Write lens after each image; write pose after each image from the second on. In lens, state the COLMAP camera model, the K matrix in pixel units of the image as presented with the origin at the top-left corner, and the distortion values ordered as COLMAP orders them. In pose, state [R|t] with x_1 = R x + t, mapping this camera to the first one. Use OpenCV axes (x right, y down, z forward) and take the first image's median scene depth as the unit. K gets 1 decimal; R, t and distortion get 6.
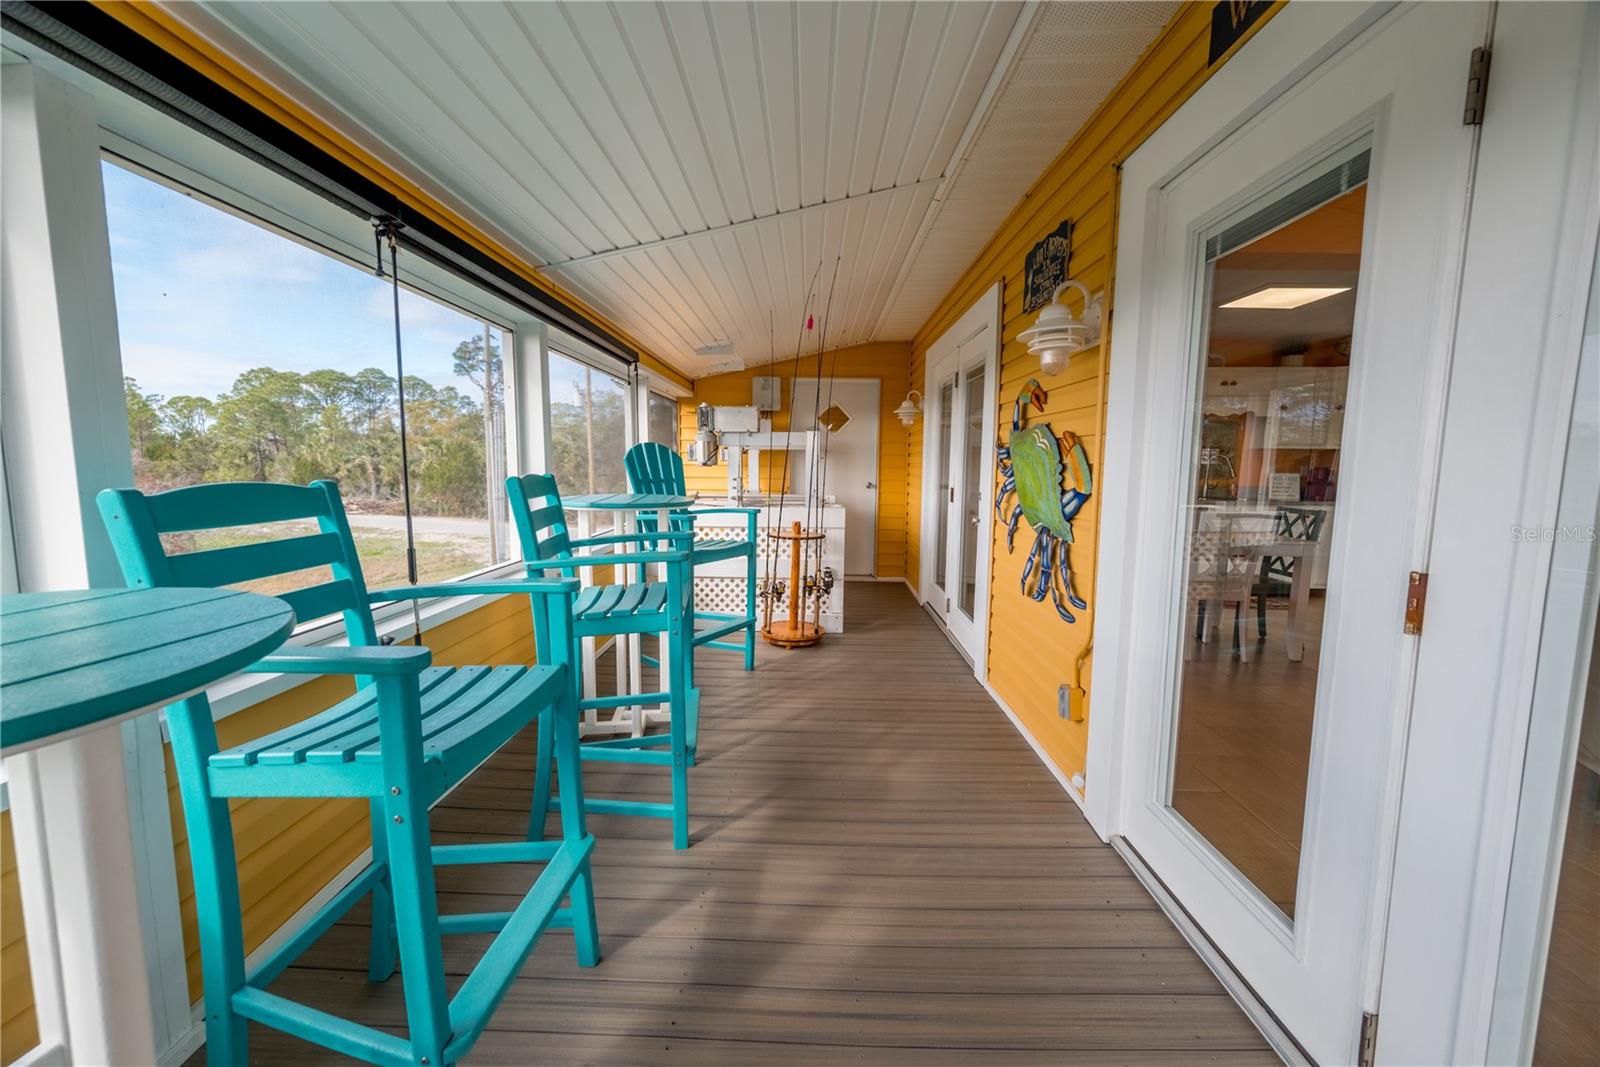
lens RADIAL K [[639.8, 0, 795.1], [0, 639.8, 530.0], [0, 0, 1]] dist [-0.000249, -0.000256]
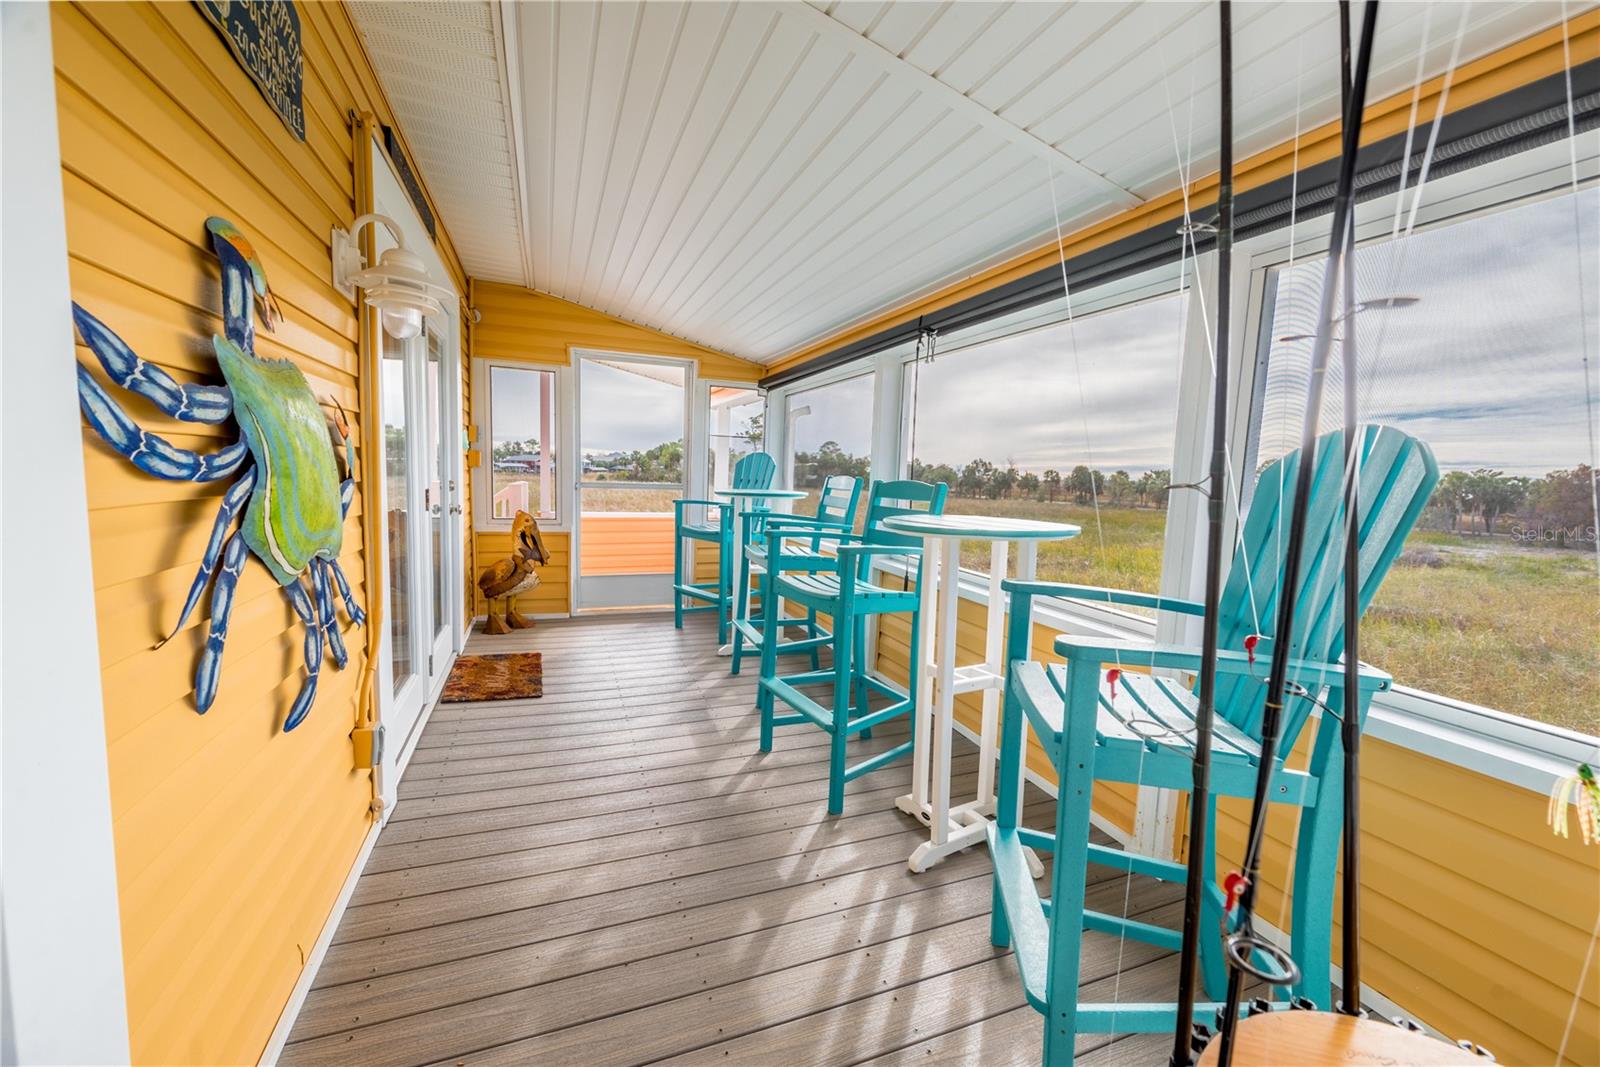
lens RADIAL K [[639.8, 0, 795.1], [0, 639.8, 530.0], [0, 0, 1]] dist [-0.000249, -0.000256]
pose [[-0.924216, -0.005374, -0.381833, 0.185986], [-0.085375, 0.977499, 0.192891, -0.142494], [0.372205, 0.210872, -0.903879, 1.438690]]
